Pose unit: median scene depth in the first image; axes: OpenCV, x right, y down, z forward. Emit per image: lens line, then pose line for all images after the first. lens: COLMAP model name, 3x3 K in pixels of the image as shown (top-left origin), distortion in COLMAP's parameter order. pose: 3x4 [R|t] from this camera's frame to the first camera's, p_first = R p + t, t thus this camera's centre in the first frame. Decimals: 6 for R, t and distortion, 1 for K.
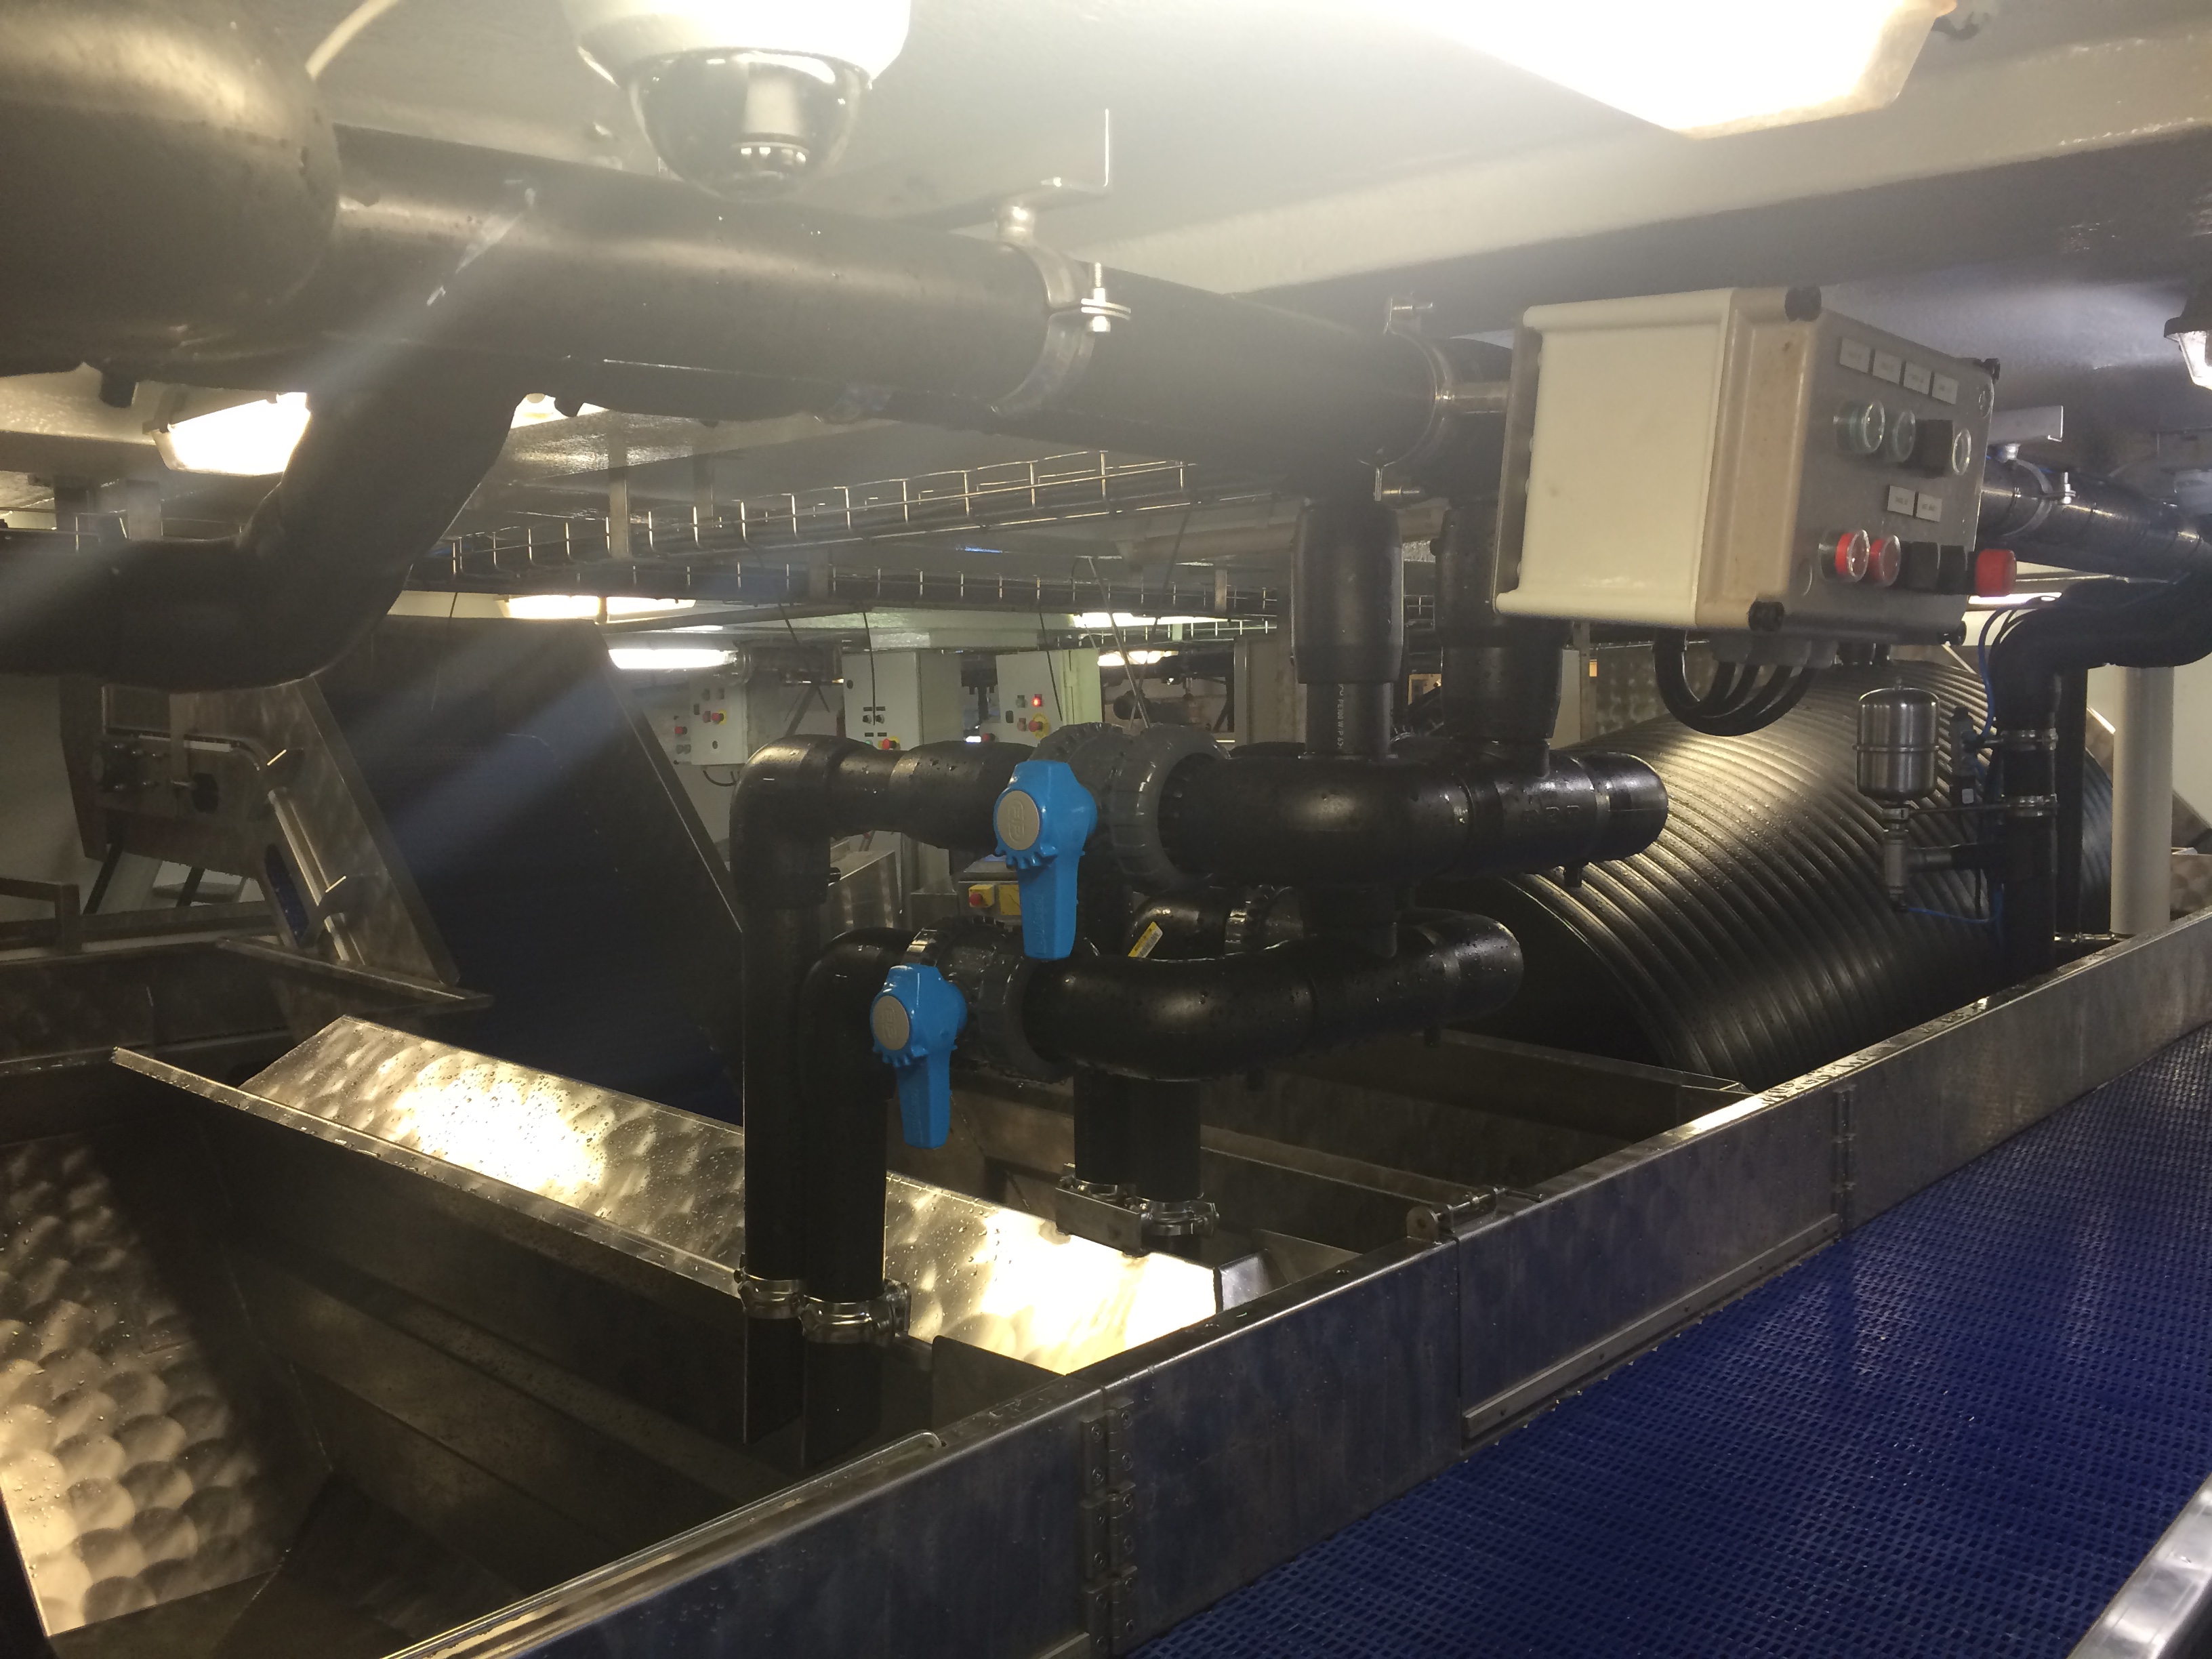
lens RADIAL K [[1890.2, 0, 1103.9], [0, 1890.2, 836.7], [0, 0, 1]] dist [0.090738, -0.122195]
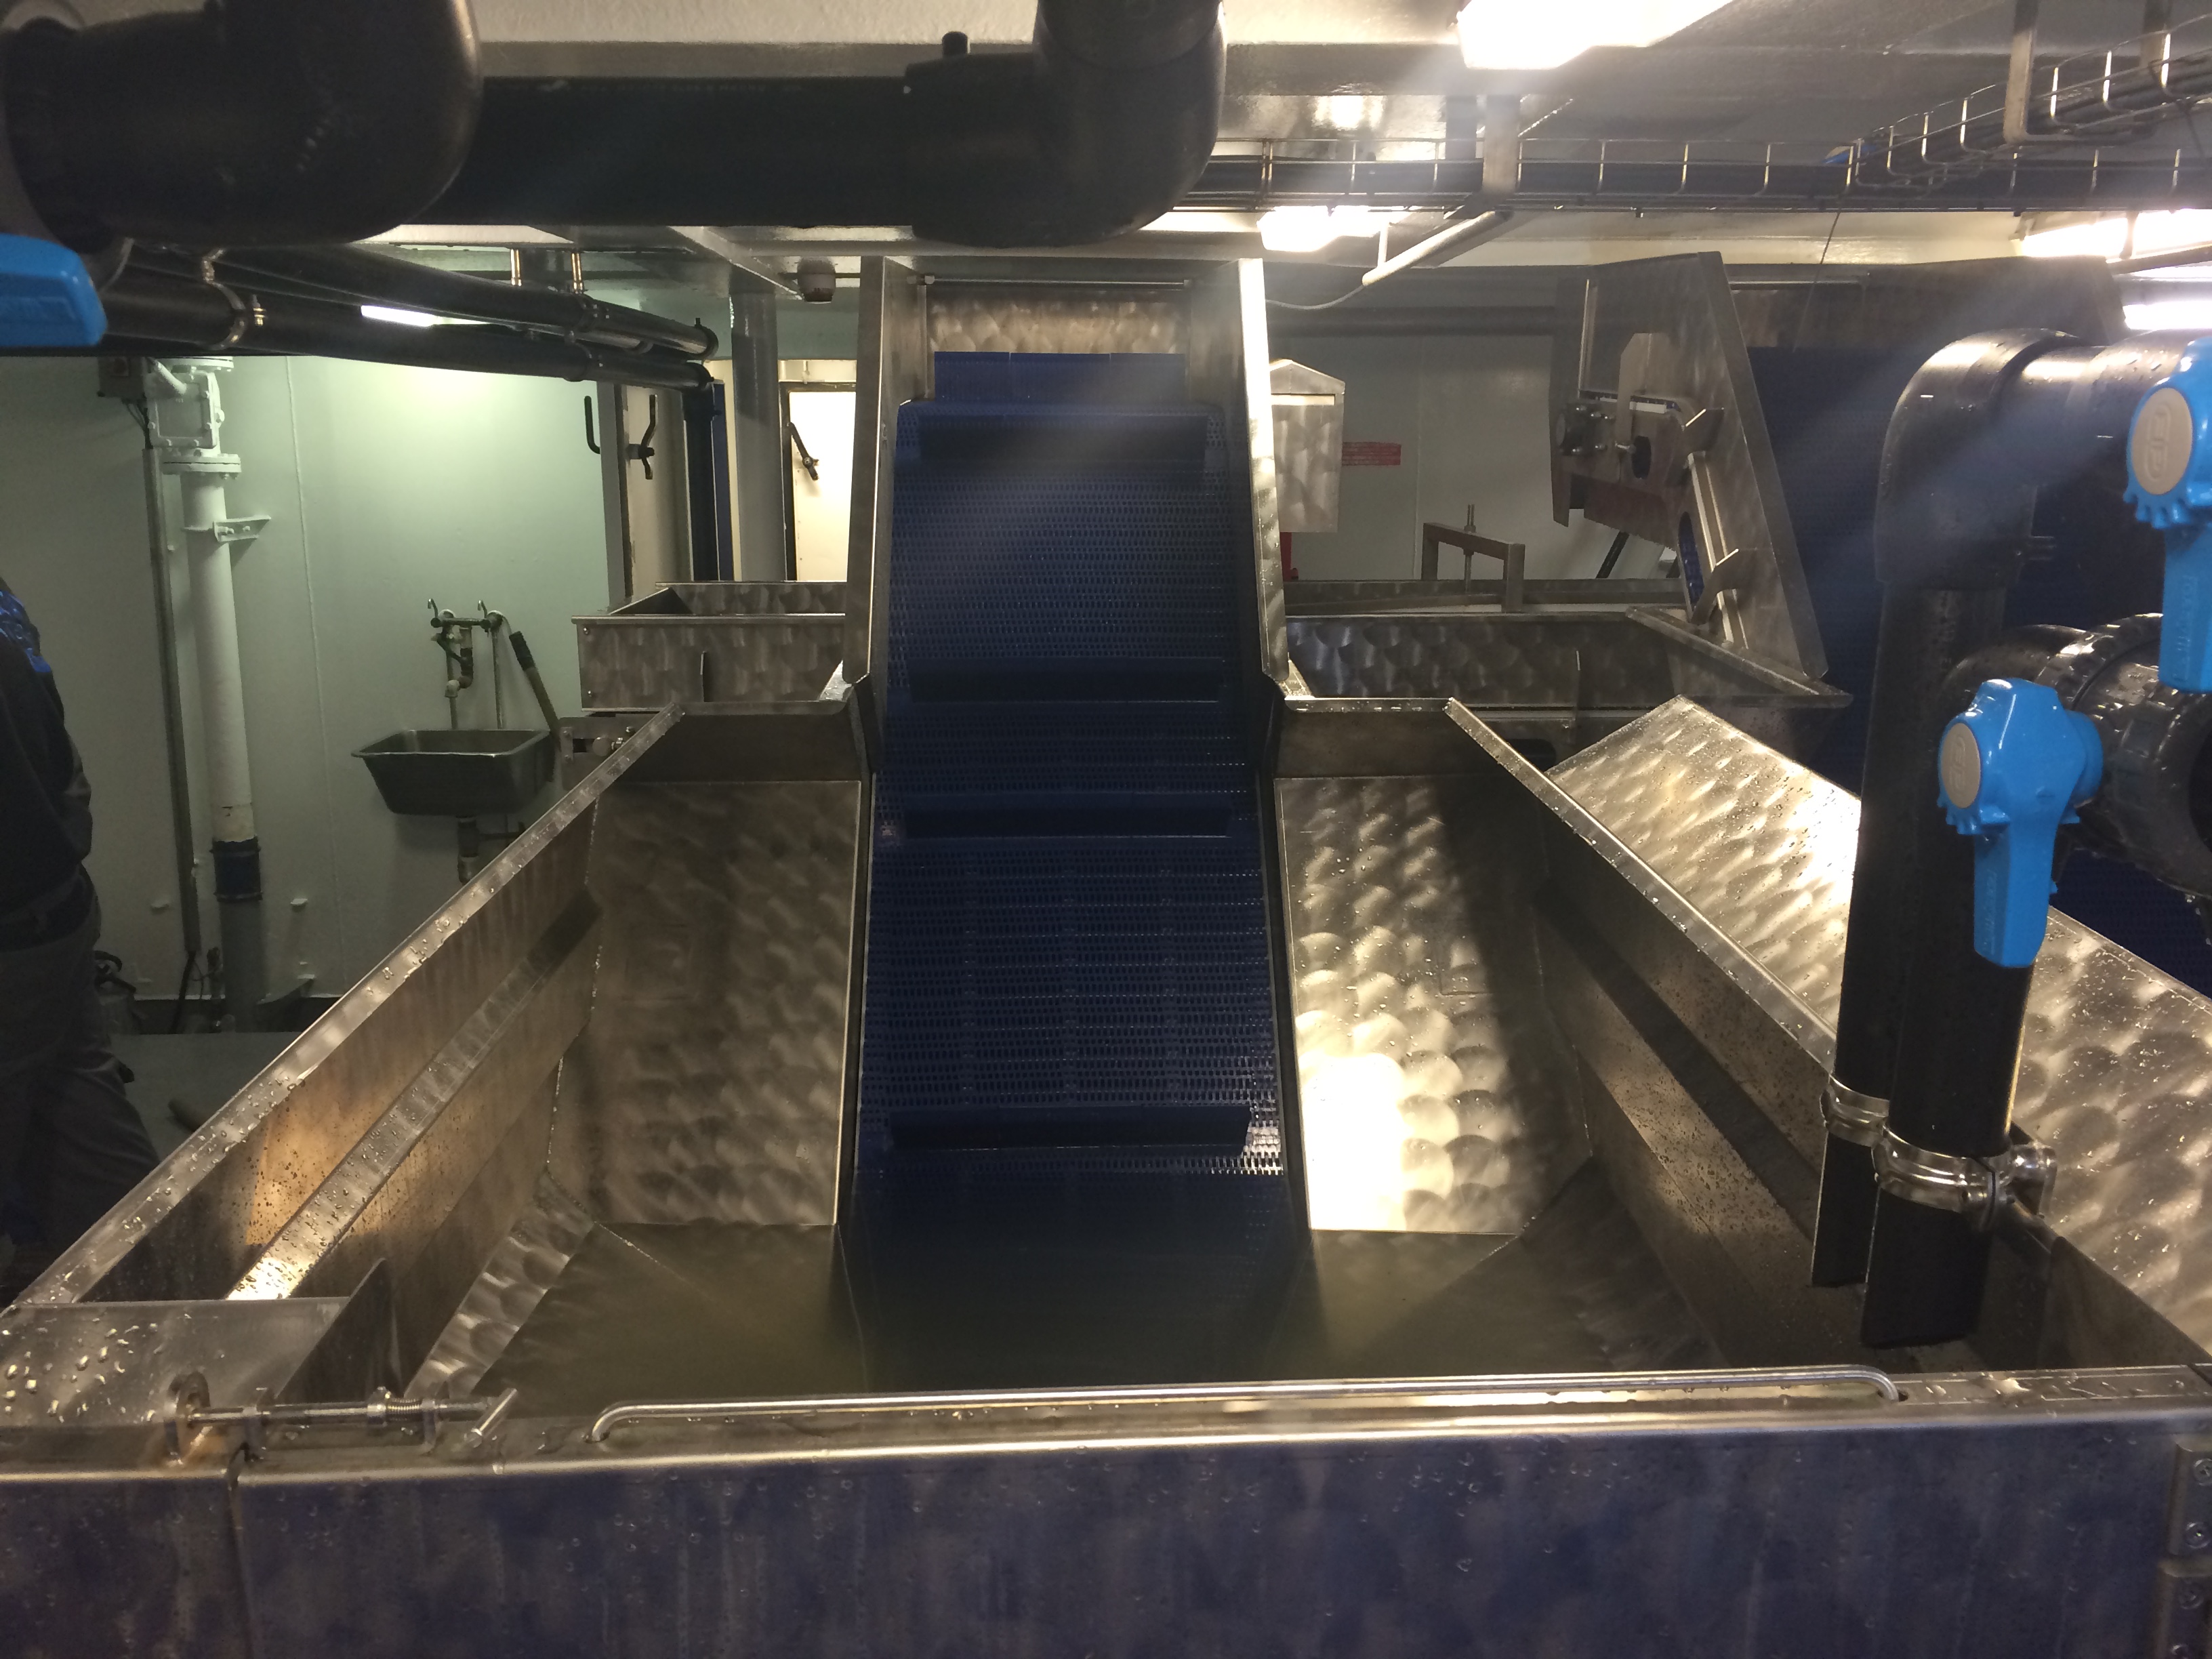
lens RADIAL K [[1890.2, 0, 1105.3], [0, 1890.2, 822.2], [0, 0, 1]] dist [0.090738, -0.122195]
pose [[0.696763, 0.169919, -0.696885, 0.071971], [-0.064416, 0.982434, 0.175139, 0.010548], [0.714403, -0.077140, 0.695469, 0.164447]]
